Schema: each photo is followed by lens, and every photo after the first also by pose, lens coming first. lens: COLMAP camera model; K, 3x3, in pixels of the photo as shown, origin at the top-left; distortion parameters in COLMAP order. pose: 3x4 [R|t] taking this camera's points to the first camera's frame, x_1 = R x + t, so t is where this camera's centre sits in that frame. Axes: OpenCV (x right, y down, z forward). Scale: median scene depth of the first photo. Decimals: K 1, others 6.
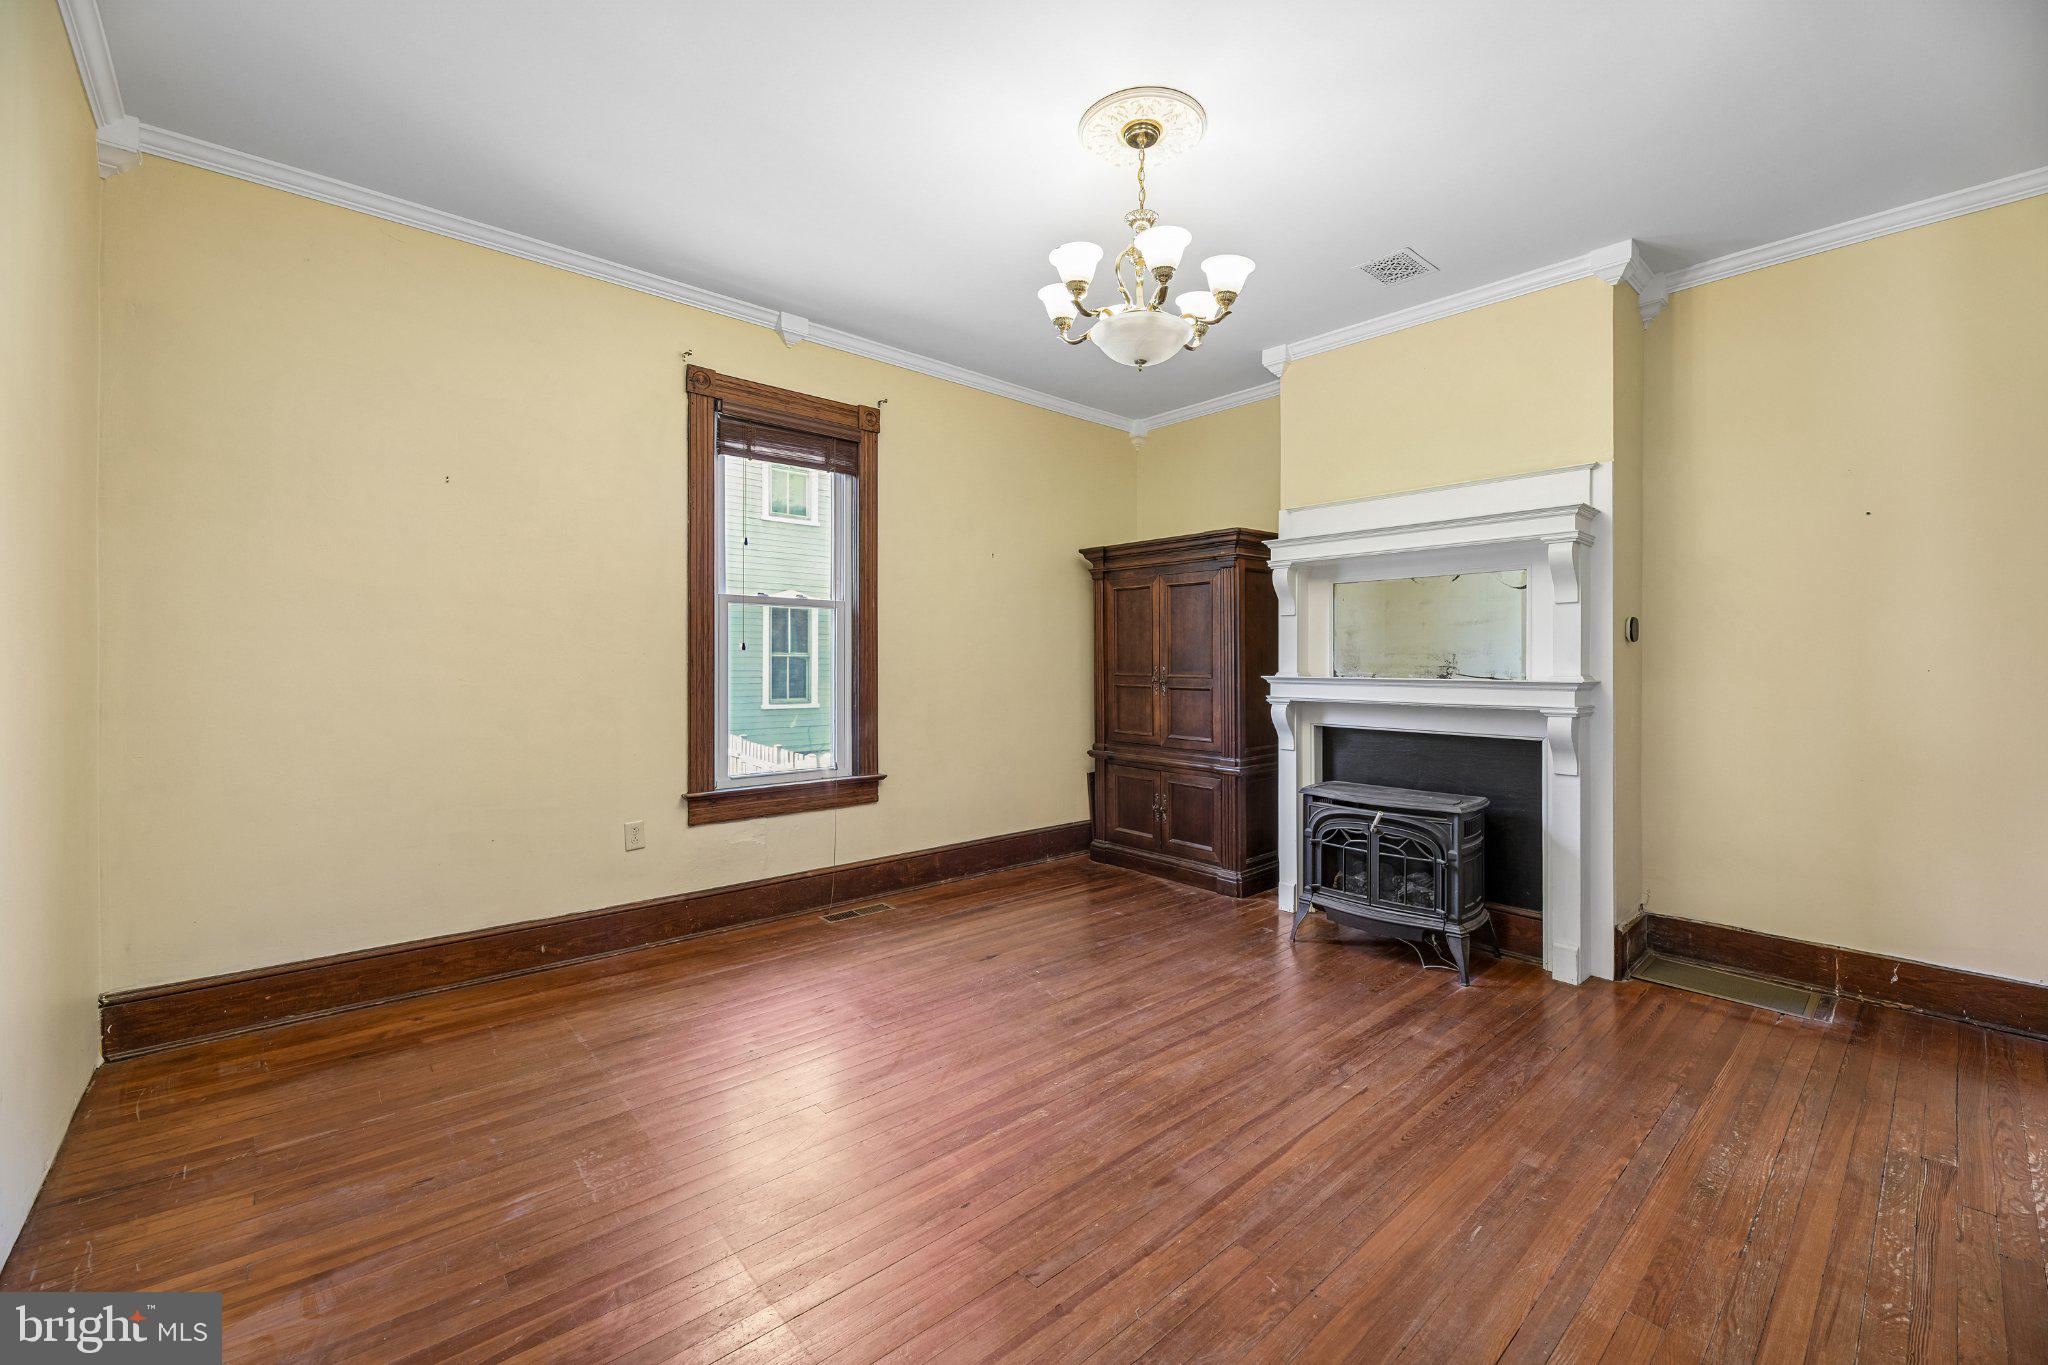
lens RADIAL K [[831.2, 0, 1022.7], [0, 831.2, 670.3], [0, 0, 1]] dist [0.002621, -0.000460]
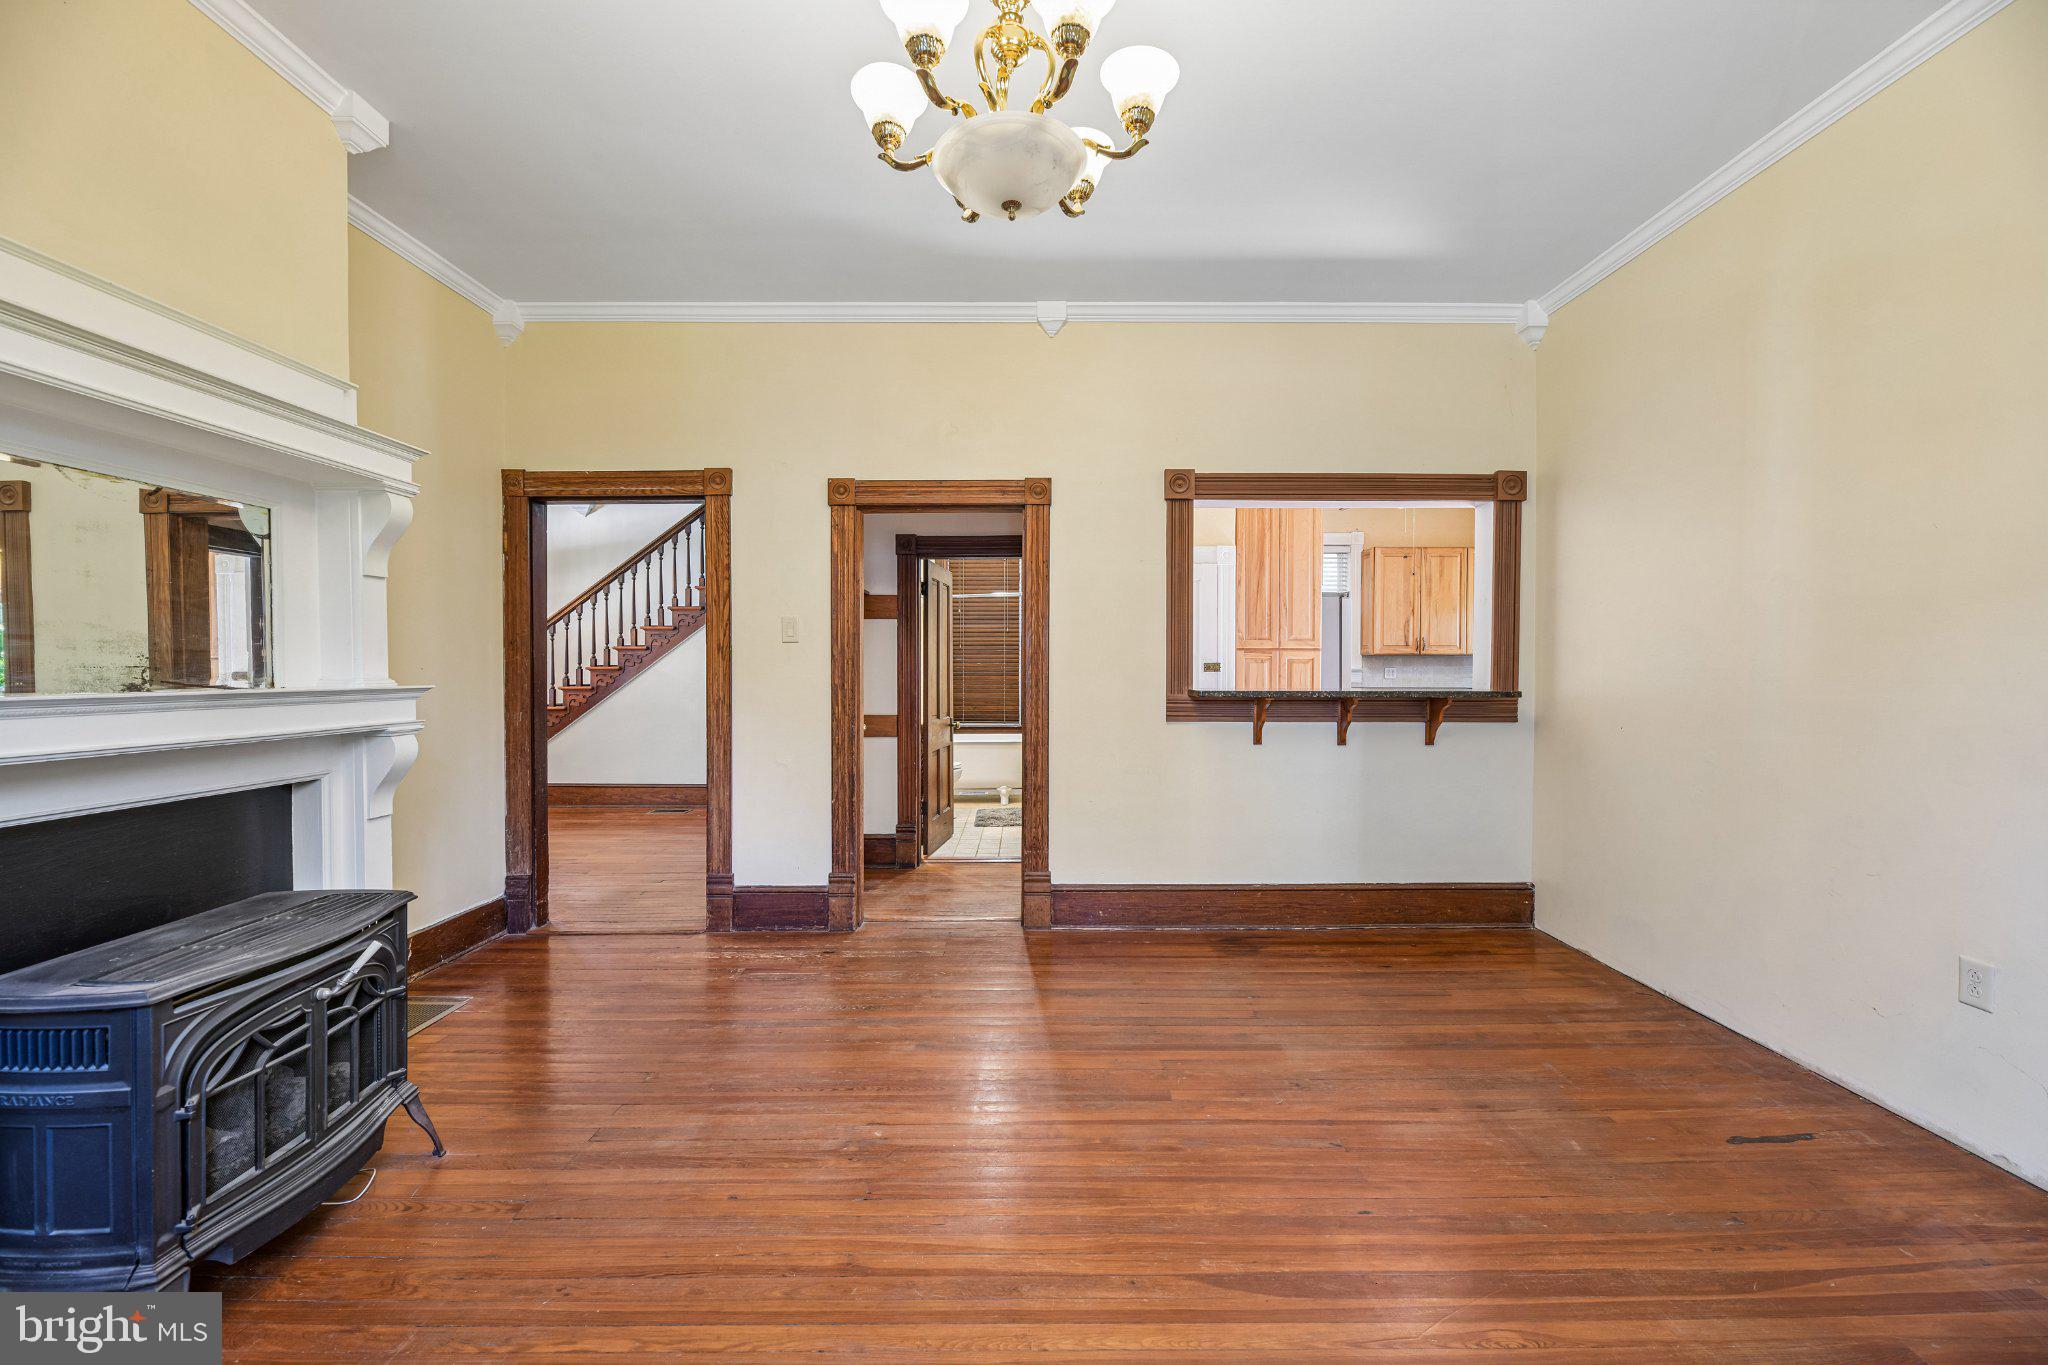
lens RADIAL K [[831.2, 0, 1036.3], [0, 831.2, 679.4], [0, 0, 1]] dist [0.002621, -0.000460]
pose [[-0.756047, -0.010948, 0.654425, -0.237150], [0.003141, 0.999788, 0.020354, -0.006266], [-0.654510, 0.017444, -0.755852, 1.141718]]
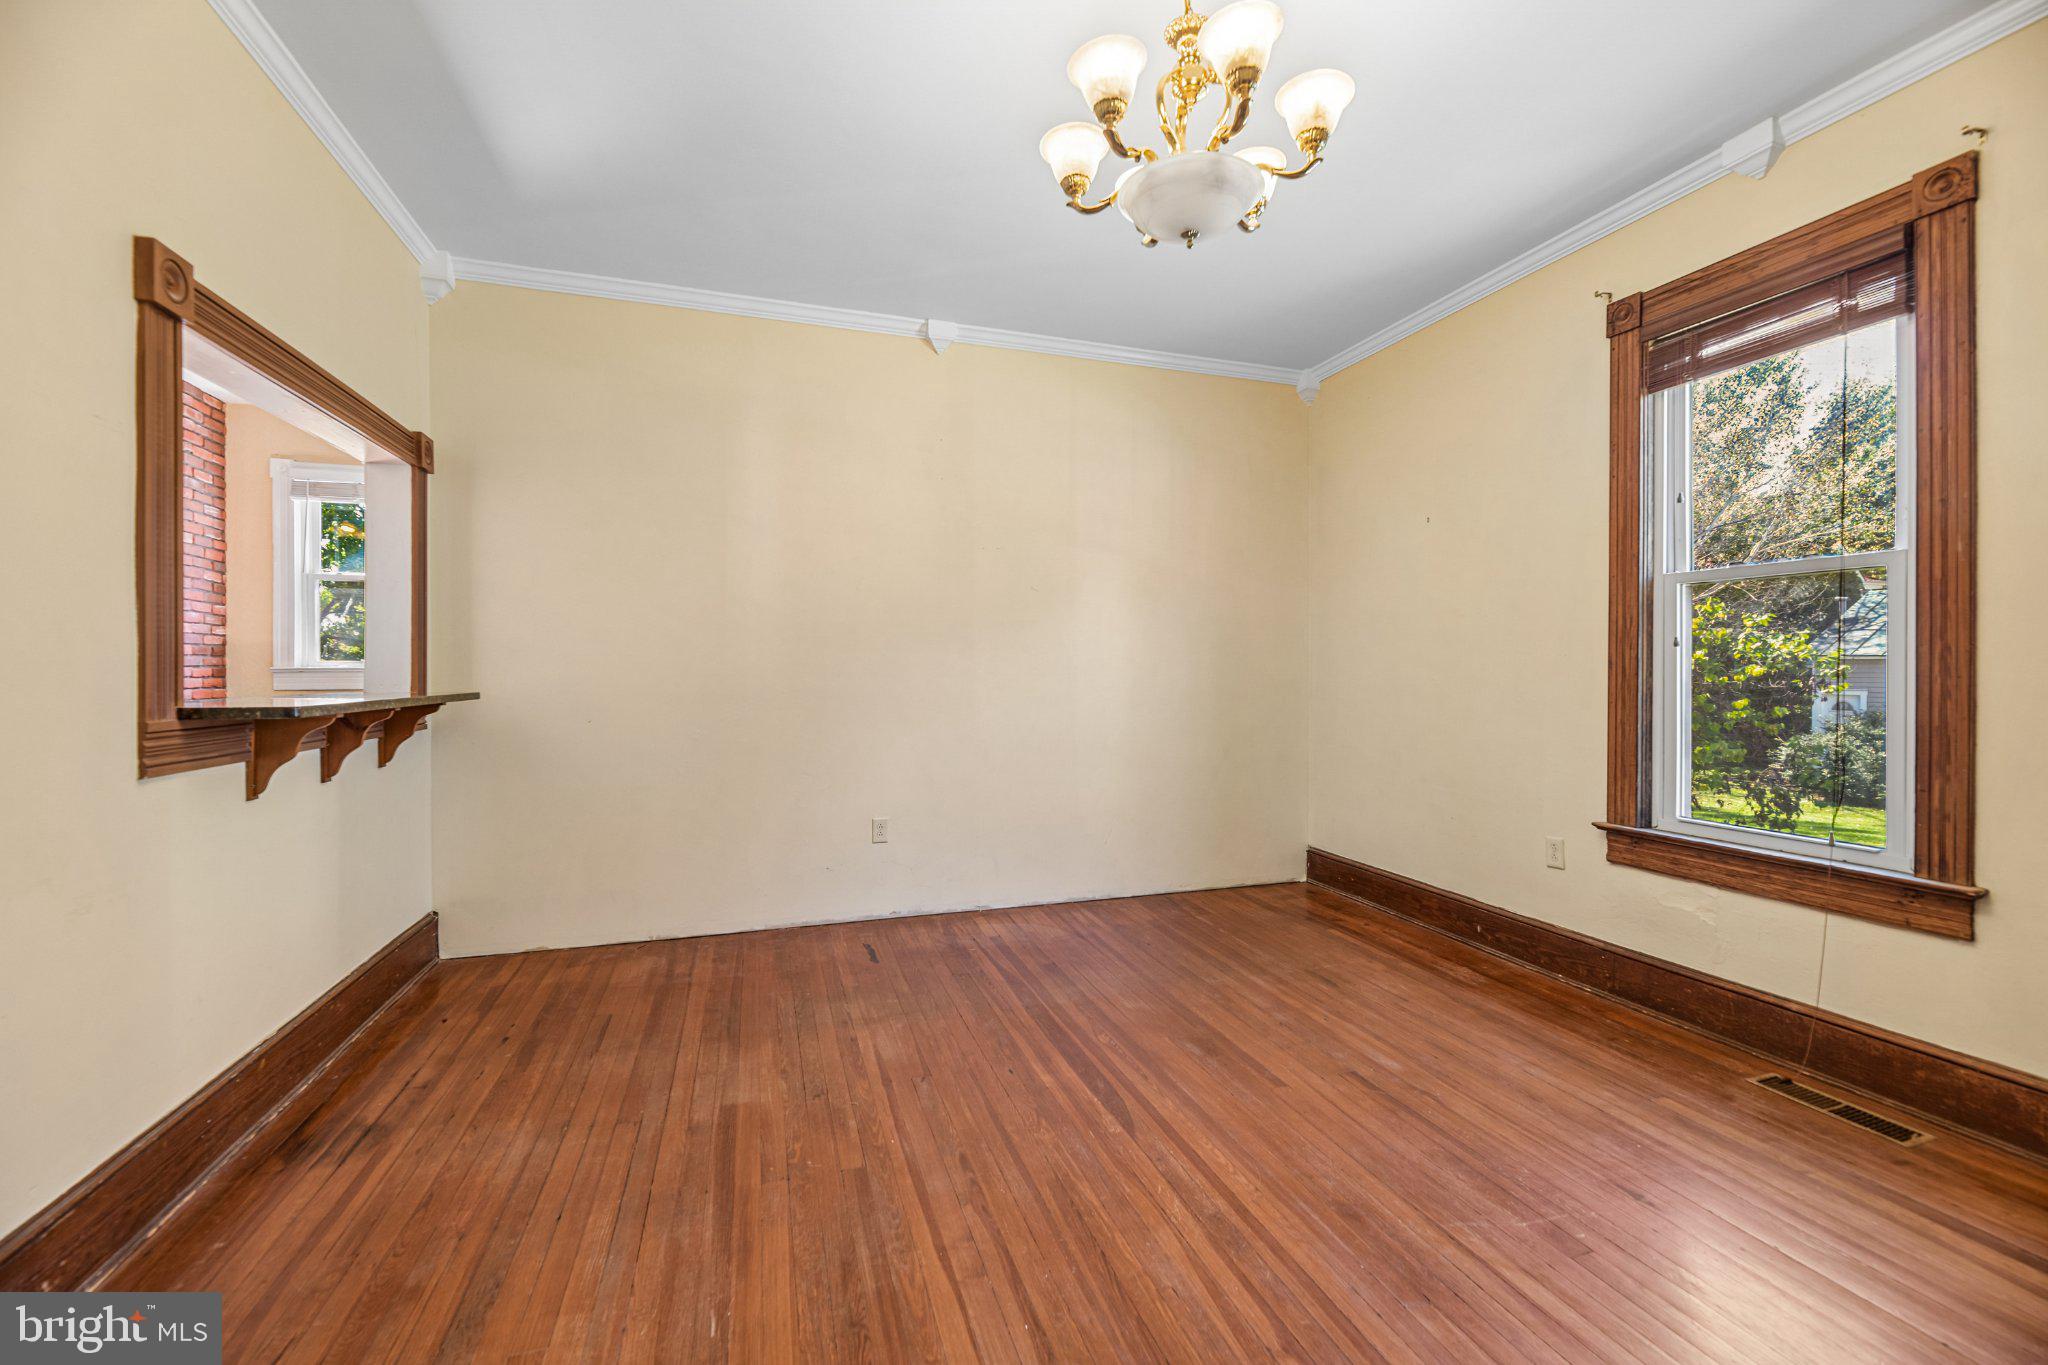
lens RADIAL K [[831.2, 0, 1030.0], [0, 831.2, 671.8], [0, 0, 1]] dist [0.002621, -0.000460]
pose [[-0.391551, -0.000405, -0.920157, 0.652673], [-0.008497, 0.999959, 0.003175, 0.001151], [0.920117, 0.009061, -0.391538, 0.883436]]
